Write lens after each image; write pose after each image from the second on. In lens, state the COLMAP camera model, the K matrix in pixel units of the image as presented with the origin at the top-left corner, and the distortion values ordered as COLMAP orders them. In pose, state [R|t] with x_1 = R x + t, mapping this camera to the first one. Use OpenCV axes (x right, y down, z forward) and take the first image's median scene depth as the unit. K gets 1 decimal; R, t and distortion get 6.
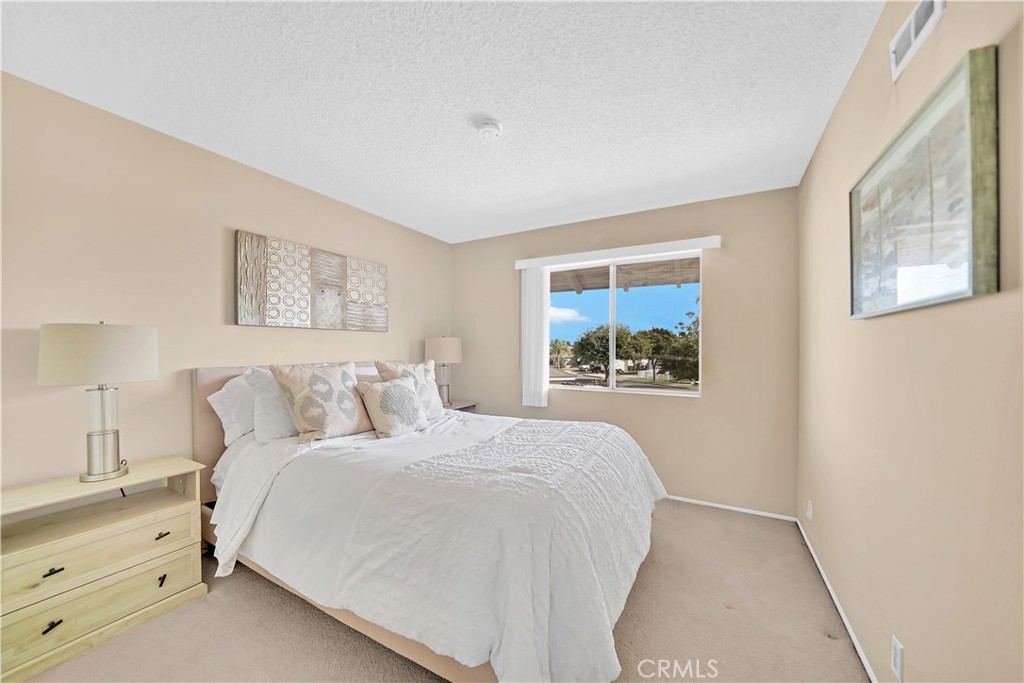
lens RADIAL K [[367.3, 0, 513.5], [0, 367.3, 346.1], [0, 0, 1]] dist [-0.012563, 0.000222]
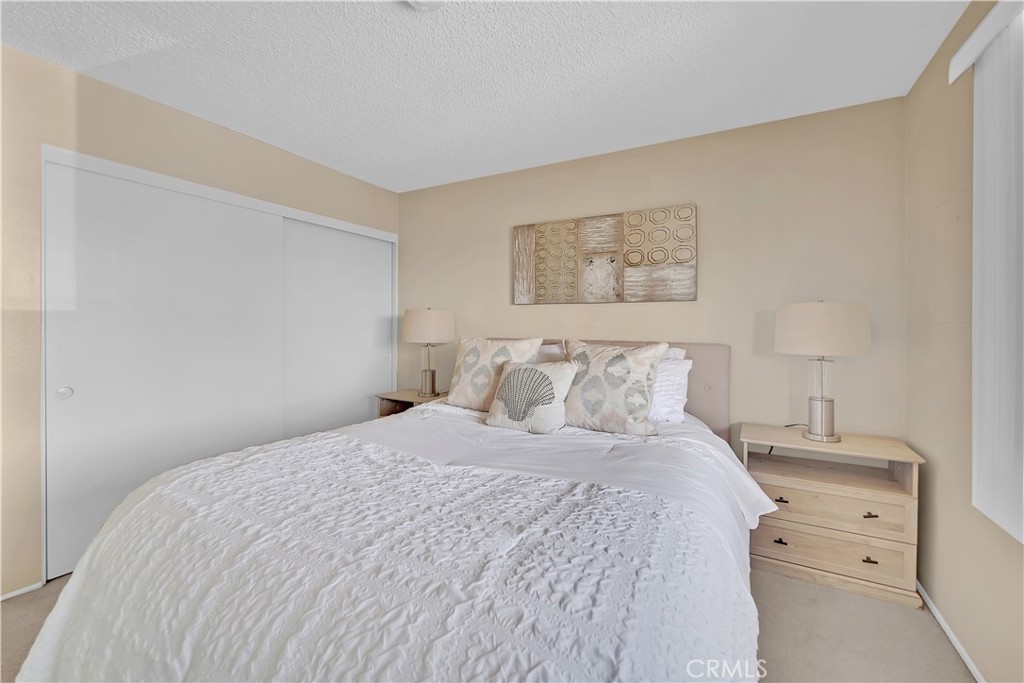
lens RADIAL K [[394.3, 0, 538.3], [0, 394.3, 326.4], [0, 0, 1]] dist [-0.016994, -0.000121]
pose [[0.027008, 0.008483, -0.999599, 0.428746], [0.003825, 0.999956, 0.008589, 0.003439], [0.999628, -0.004055, 0.026974, 0.772575]]
